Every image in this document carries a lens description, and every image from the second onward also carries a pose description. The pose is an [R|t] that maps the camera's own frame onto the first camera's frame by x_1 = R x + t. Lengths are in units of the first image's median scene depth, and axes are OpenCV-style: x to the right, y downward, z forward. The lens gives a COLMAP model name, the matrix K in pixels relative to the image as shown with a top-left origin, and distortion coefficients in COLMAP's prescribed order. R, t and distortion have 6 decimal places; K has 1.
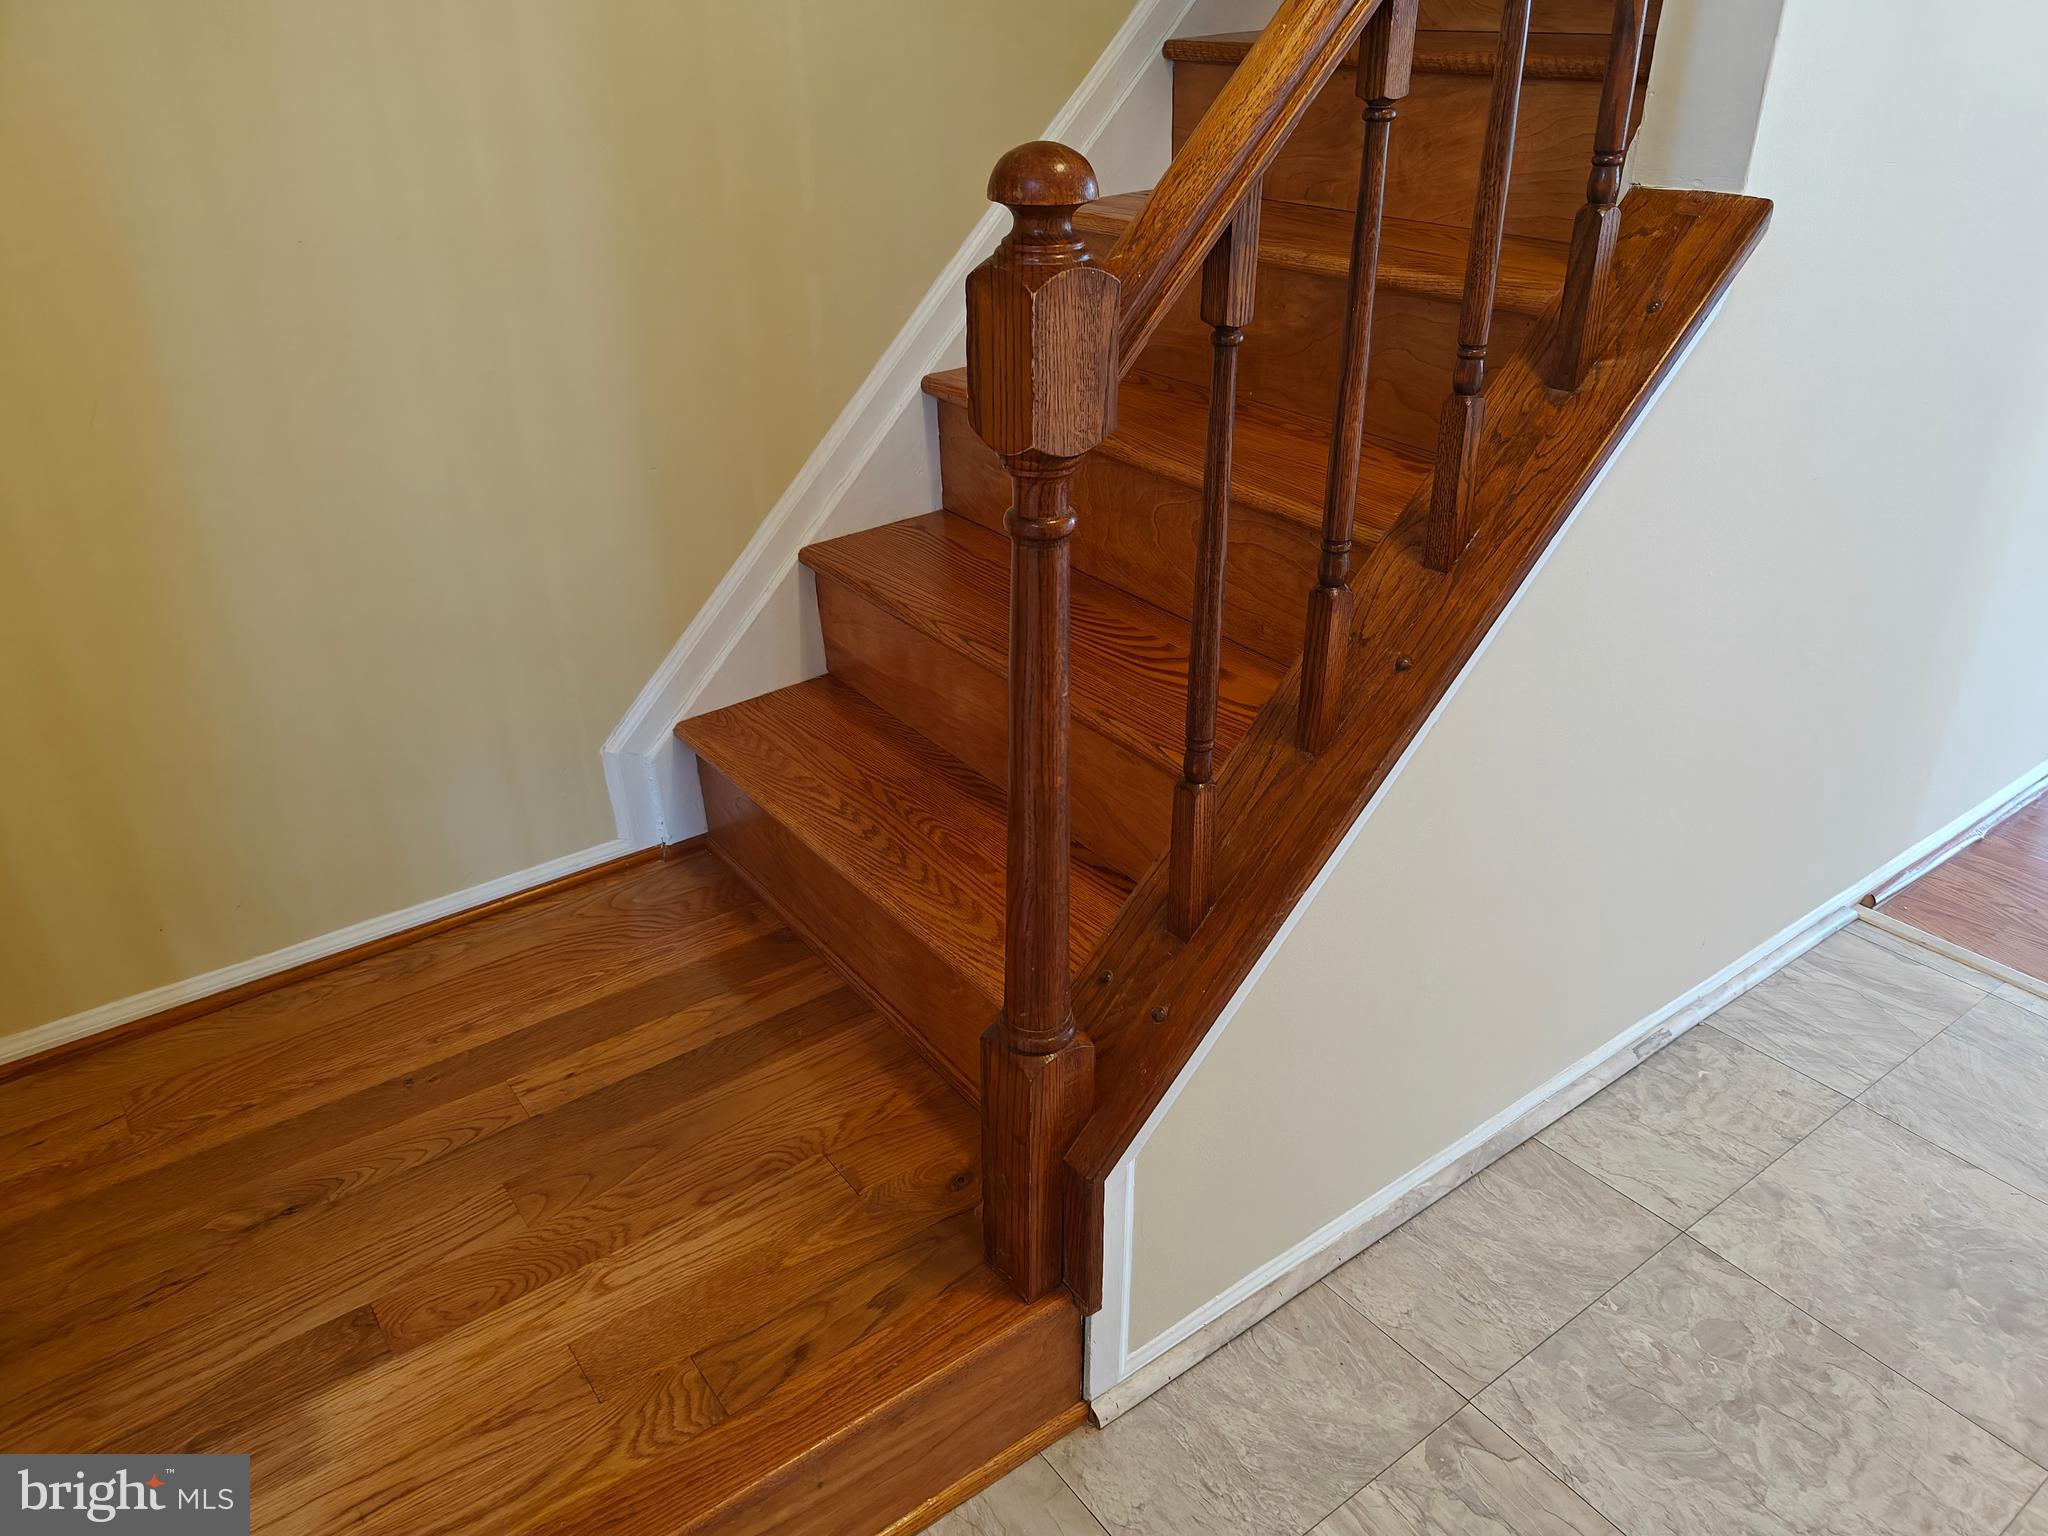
lens RADIAL K [[1424.2, 0, 1024.2], [0, 1424.2, 806.3], [0, 0, 1]] dist [0.020717, -0.003319]
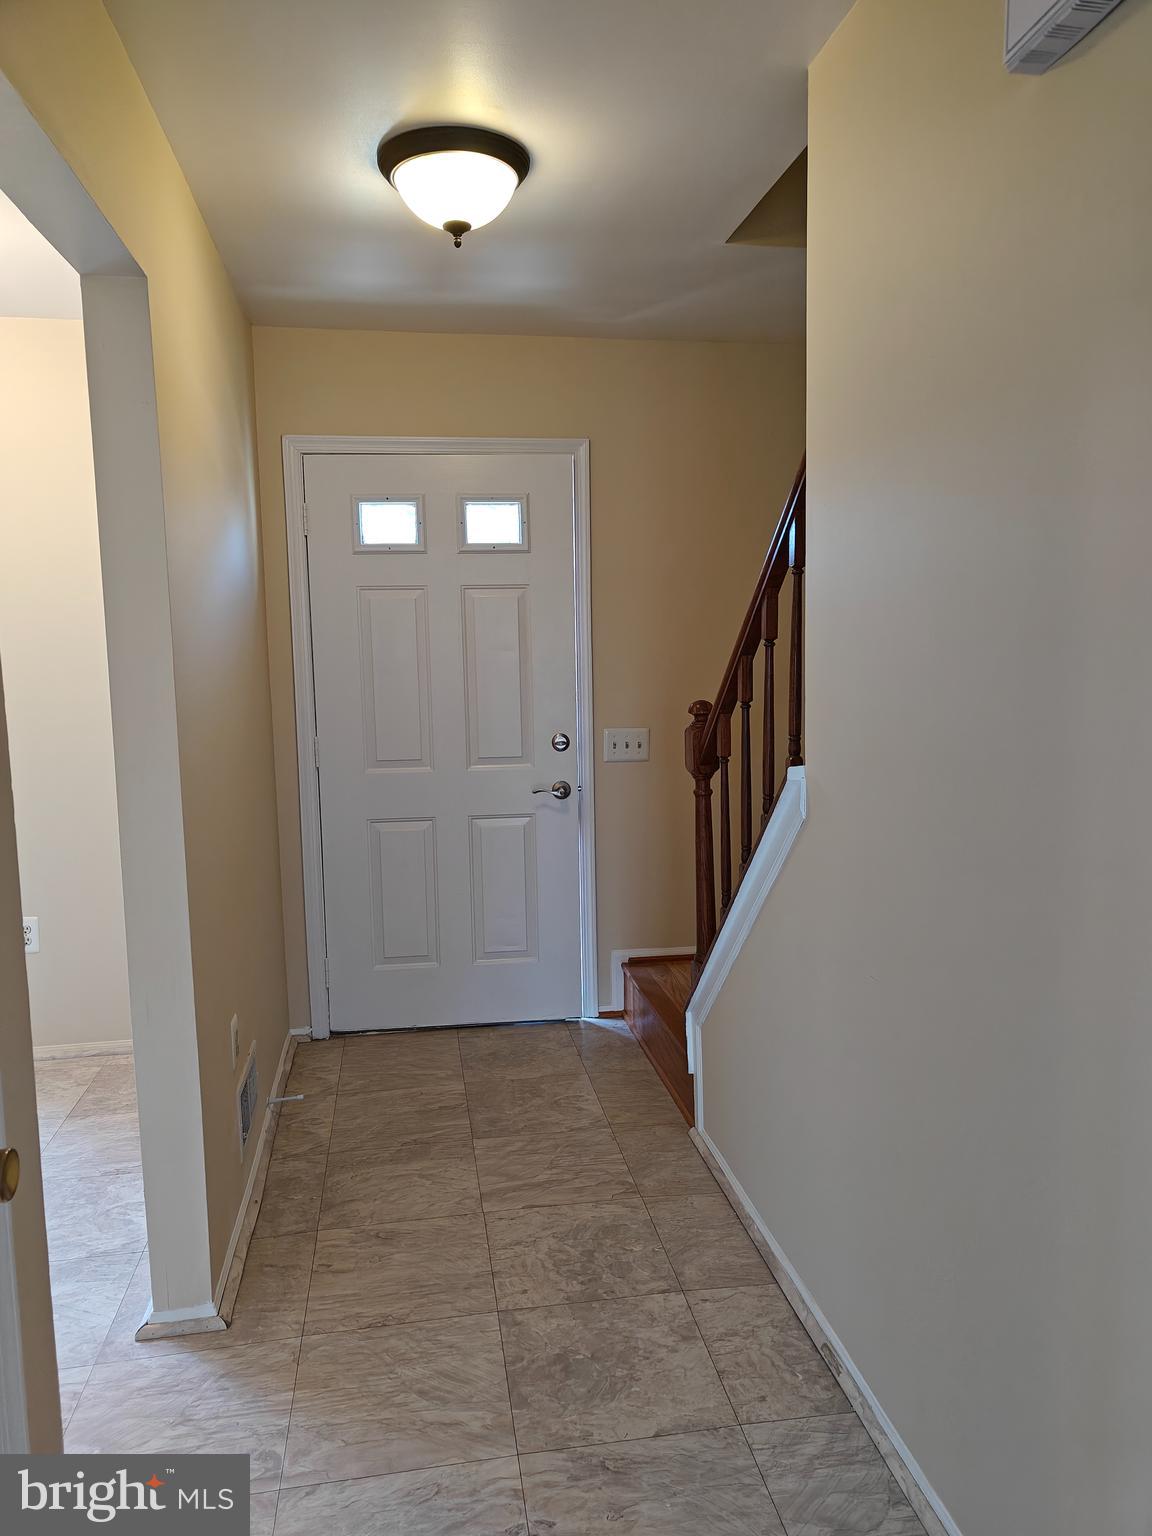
lens RADIAL K [[1068.2, 0, 576.3], [0, 1068.2, 782.1], [0, 0, 1]] dist [0.020717, -0.003319]
pose [[-0.459608, 0.123899, -0.879437, 1.669357], [-0.418171, 0.843397, 0.337364, -0.653862], [0.783513, 0.522811, -0.335821, 1.045295]]
